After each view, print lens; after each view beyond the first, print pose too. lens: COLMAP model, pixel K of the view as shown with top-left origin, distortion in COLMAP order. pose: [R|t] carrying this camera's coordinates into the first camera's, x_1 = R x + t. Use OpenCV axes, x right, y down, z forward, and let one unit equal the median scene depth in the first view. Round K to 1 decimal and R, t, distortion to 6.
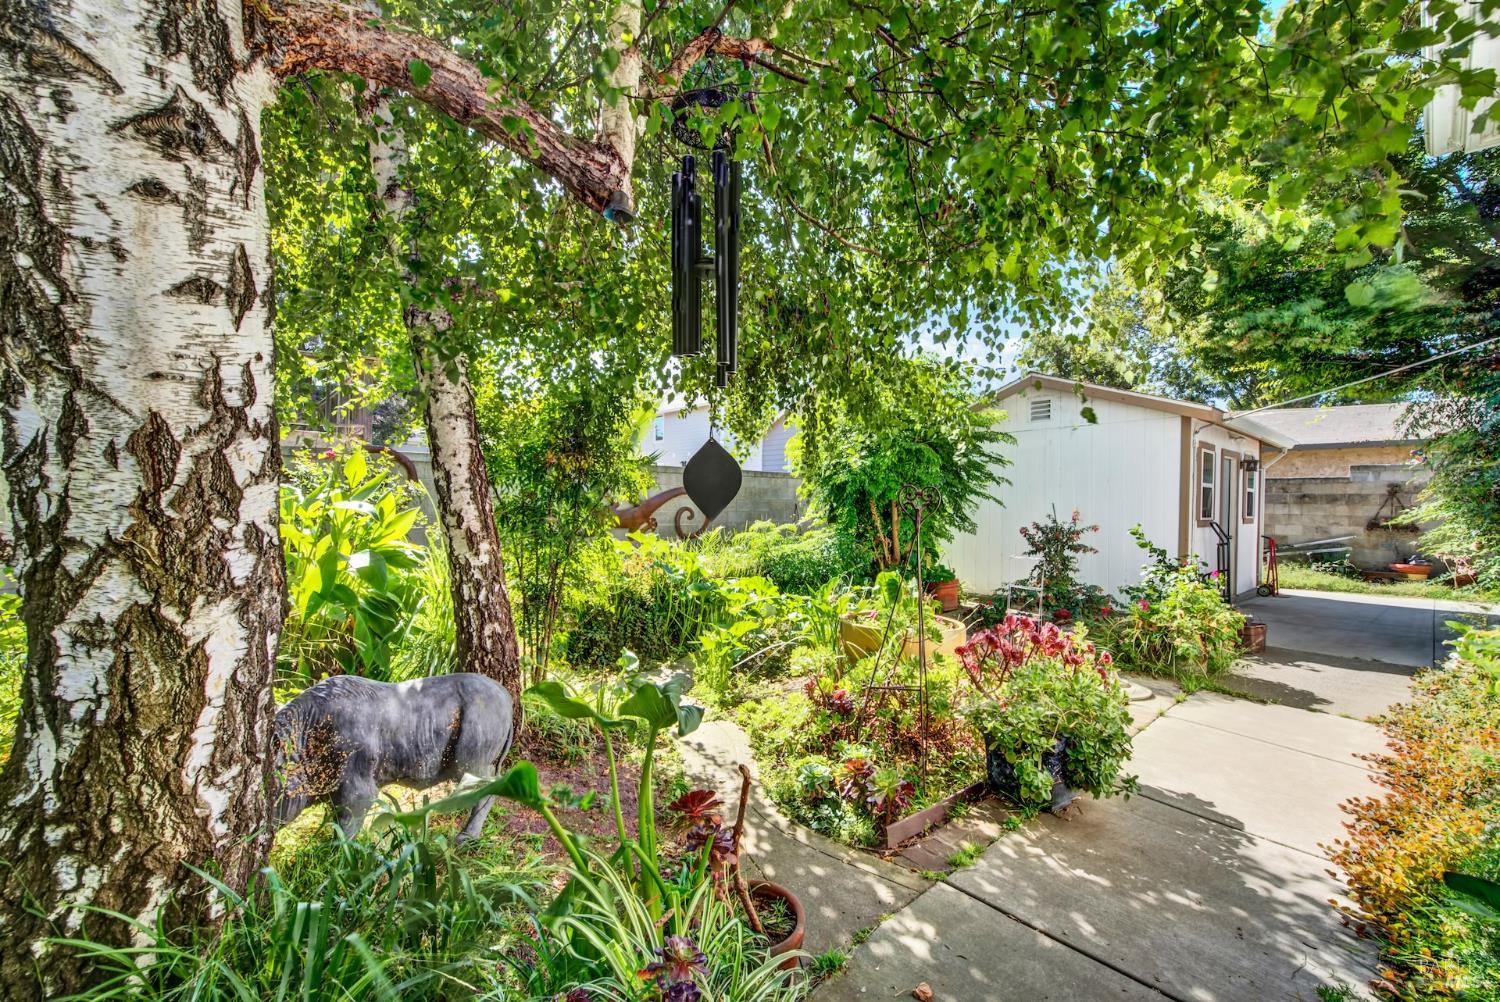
lens RADIAL K [[596.9, 0, 754.5], [0, 596.9, 502.1], [0, 0, 1]] dist [0.000977, -0.000532]
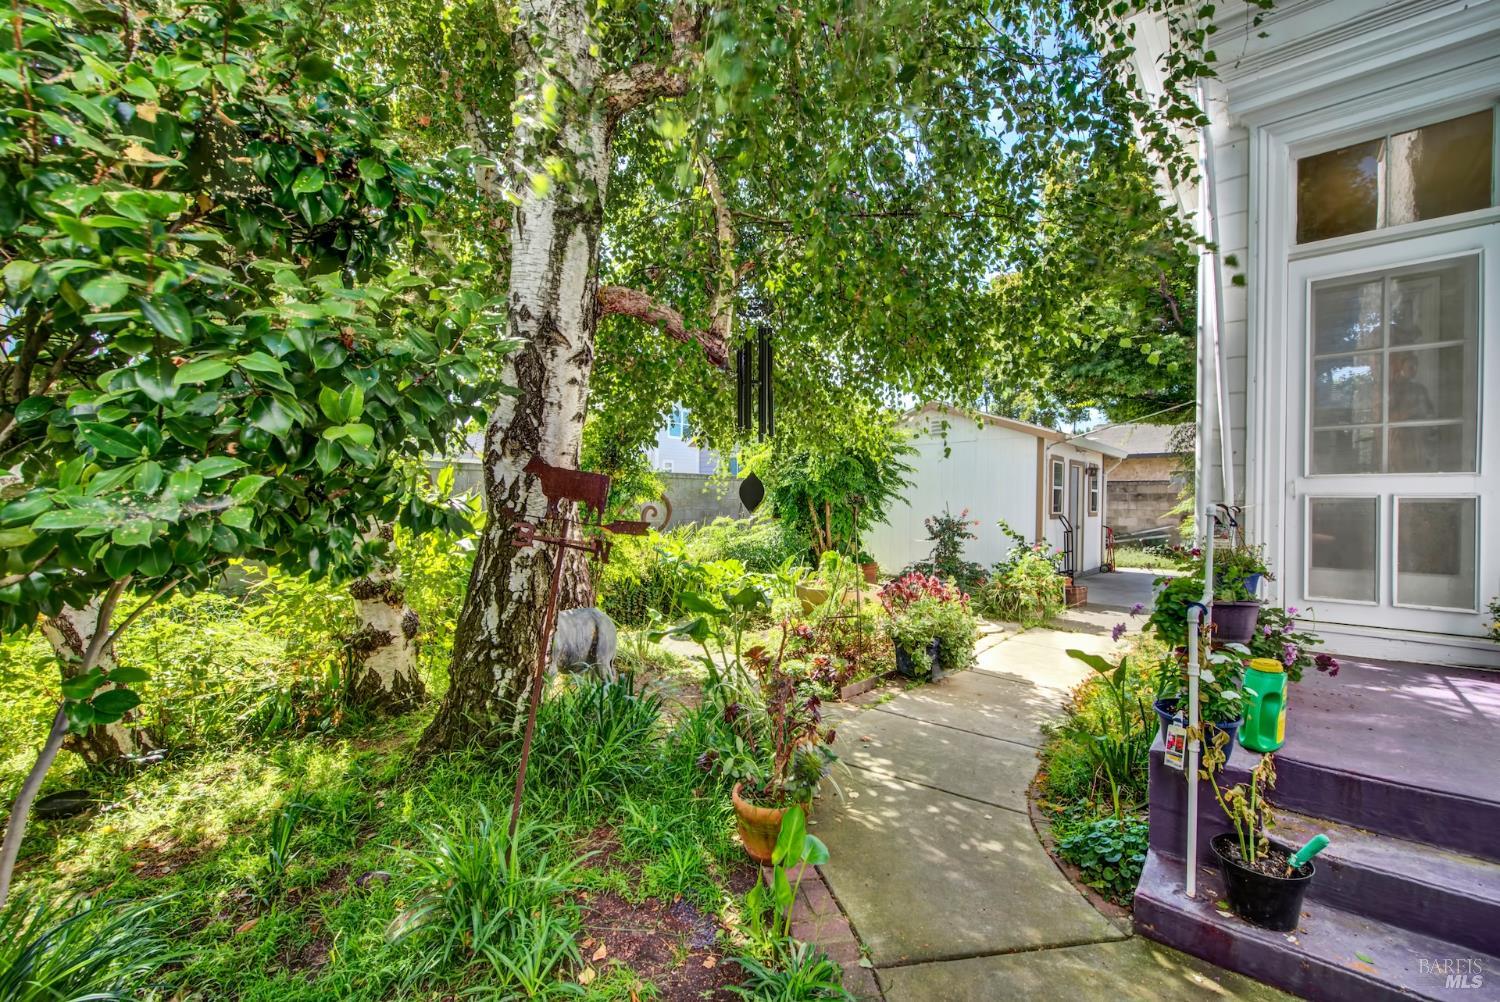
lens RADIAL K [[596.9, 0, 754.5], [0, 596.9, 502.1], [0, 0, 1]] dist [0.000977, -0.000532]
pose [[0.991419, -0.004269, 0.130652, -0.195980], [0.003873, 0.999987, 0.003287, -0.006897], [-0.130664, -0.002753, 0.991423, -0.536819]]
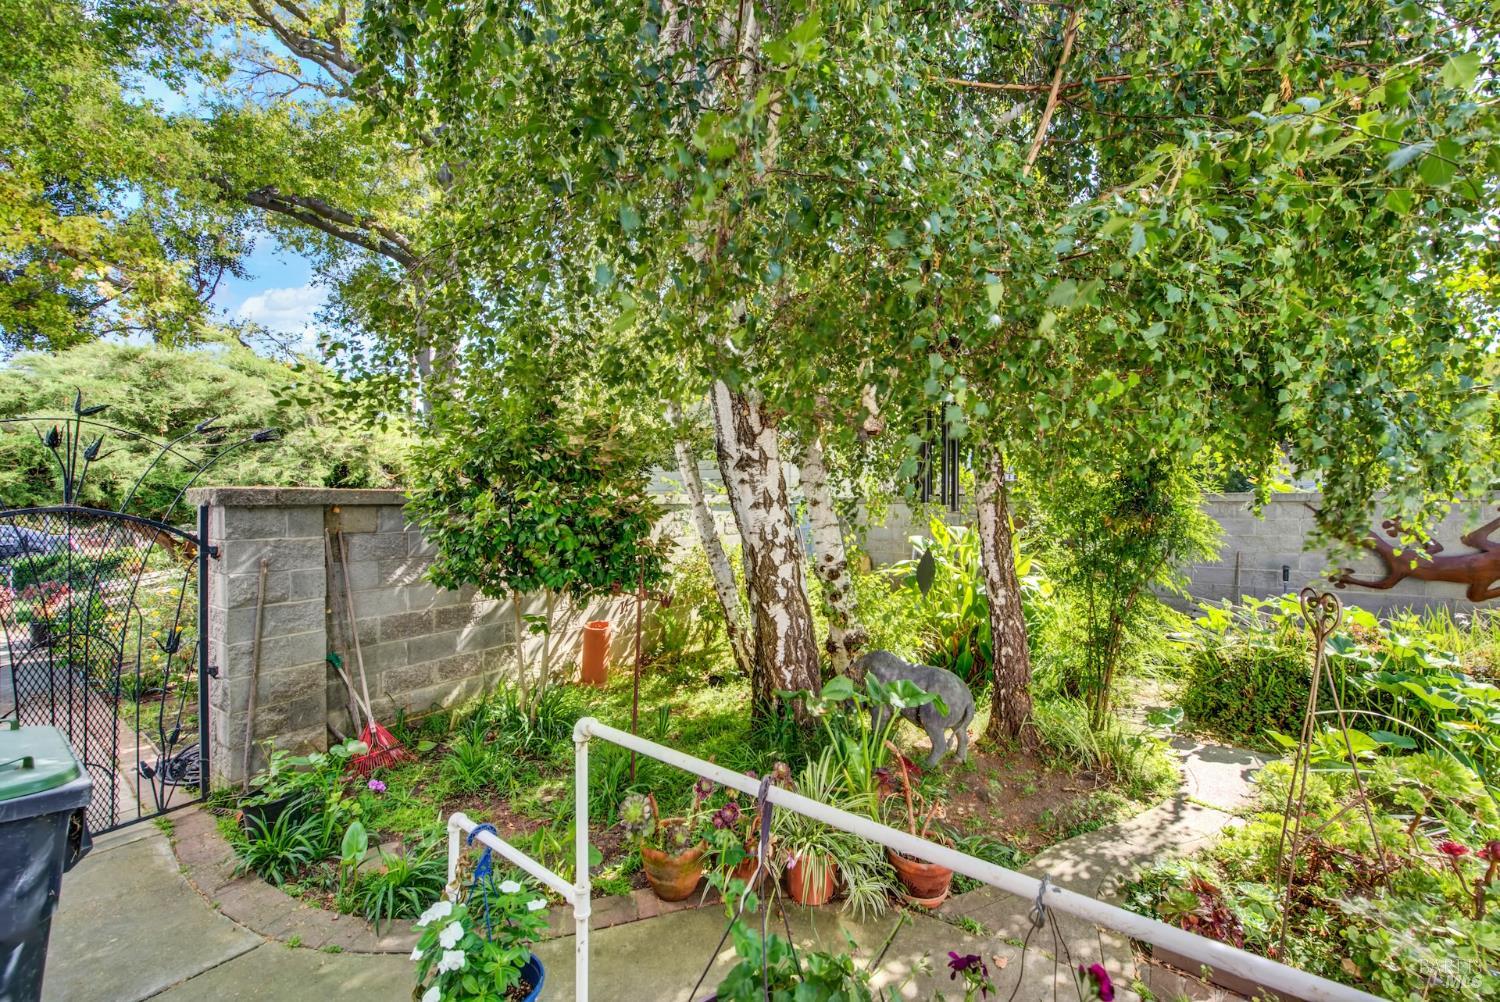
lens RADIAL K [[601.0, 0, 753.6], [0, 601.0, 507.2], [0, 0, 1]] dist [-0.001340, -0.000405]
pose [[0.212895, -0.014364, -0.976970, 0.804706], [0.006910, 0.999889, -0.013195, -0.110611], [0.977051, -0.003942, 0.212970, 0.108825]]
